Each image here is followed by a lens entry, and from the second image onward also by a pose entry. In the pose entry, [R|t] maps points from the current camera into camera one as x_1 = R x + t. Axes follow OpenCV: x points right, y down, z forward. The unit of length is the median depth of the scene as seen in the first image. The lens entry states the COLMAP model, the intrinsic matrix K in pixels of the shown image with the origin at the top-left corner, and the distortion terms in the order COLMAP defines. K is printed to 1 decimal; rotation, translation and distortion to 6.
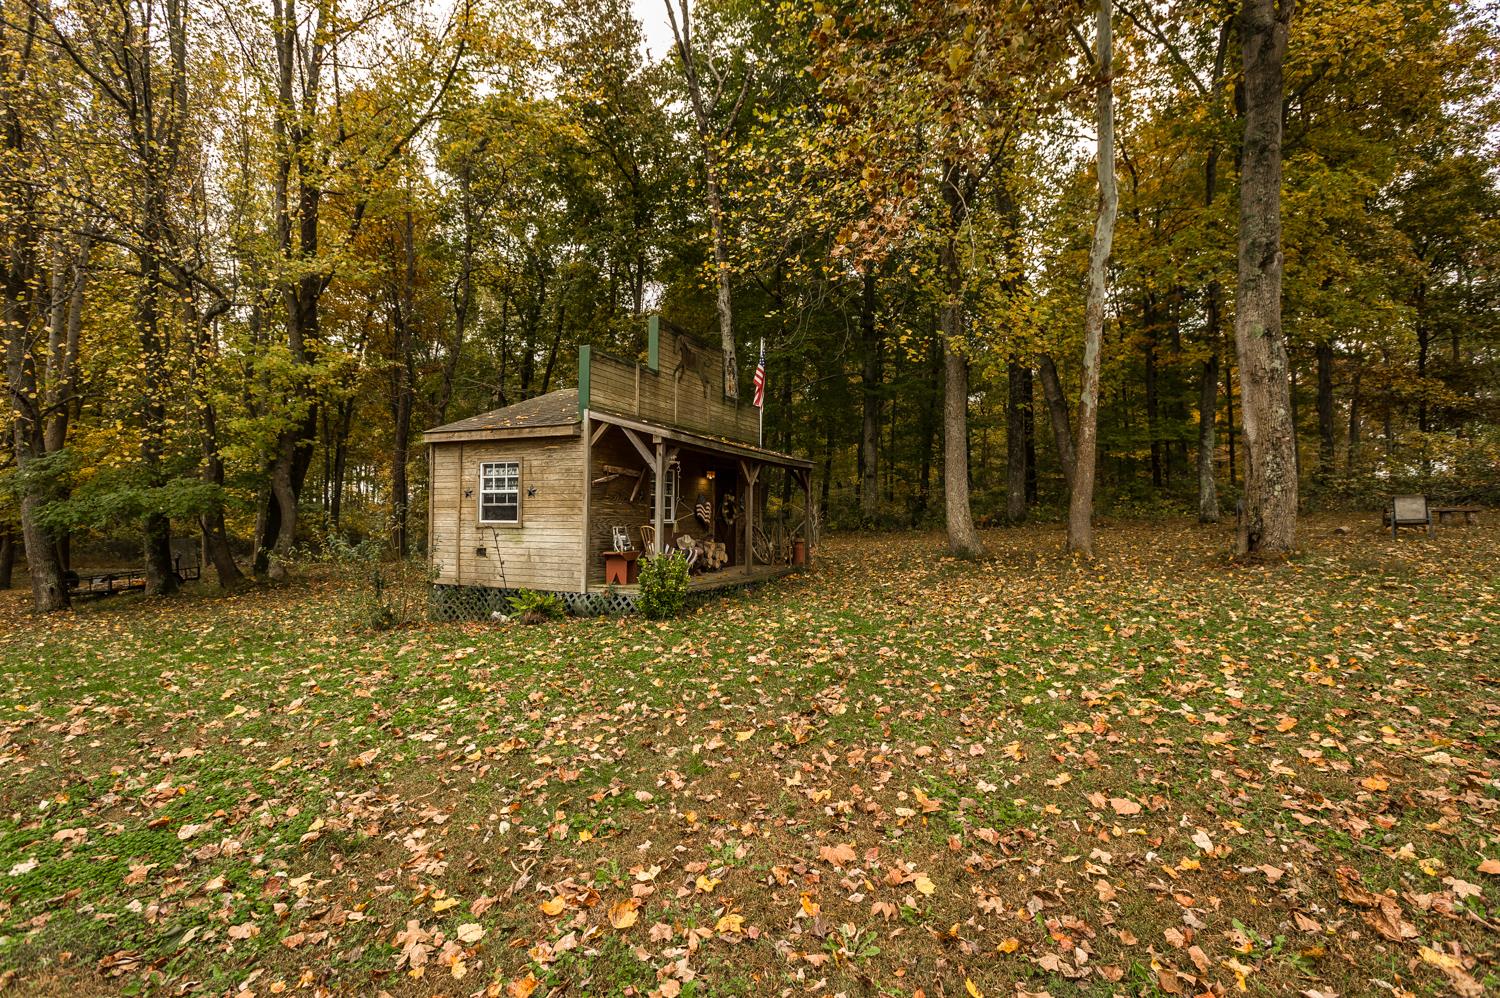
lens RADIAL K [[700.1, 0, 750.0], [0, 700.1, 499.0], [0, 0, 1]] dist [0.003914, -0.000725]
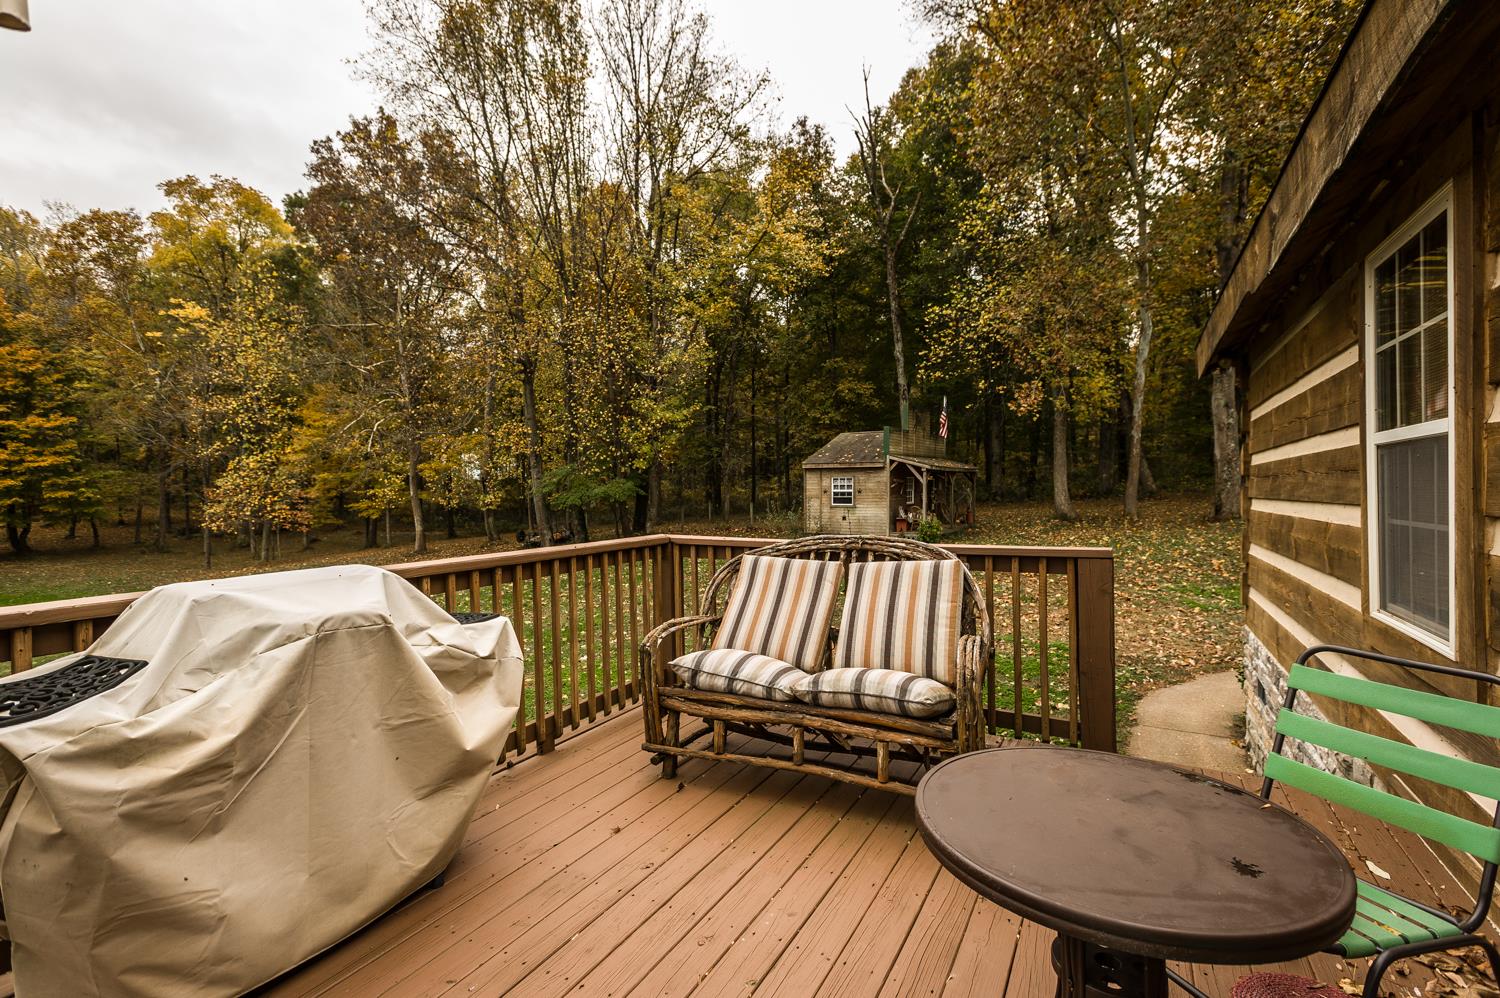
lens RADIAL K [[700.1, 0, 750.0], [0, 700.1, 499.0], [0, 0, 1]] dist [0.003914, -0.000725]
pose [[0.990888, -0.009642, -0.134342, -0.347839], [0.016653, 0.998551, 0.051163, -0.102556], [0.133654, -0.052934, 0.989613, -1.220141]]
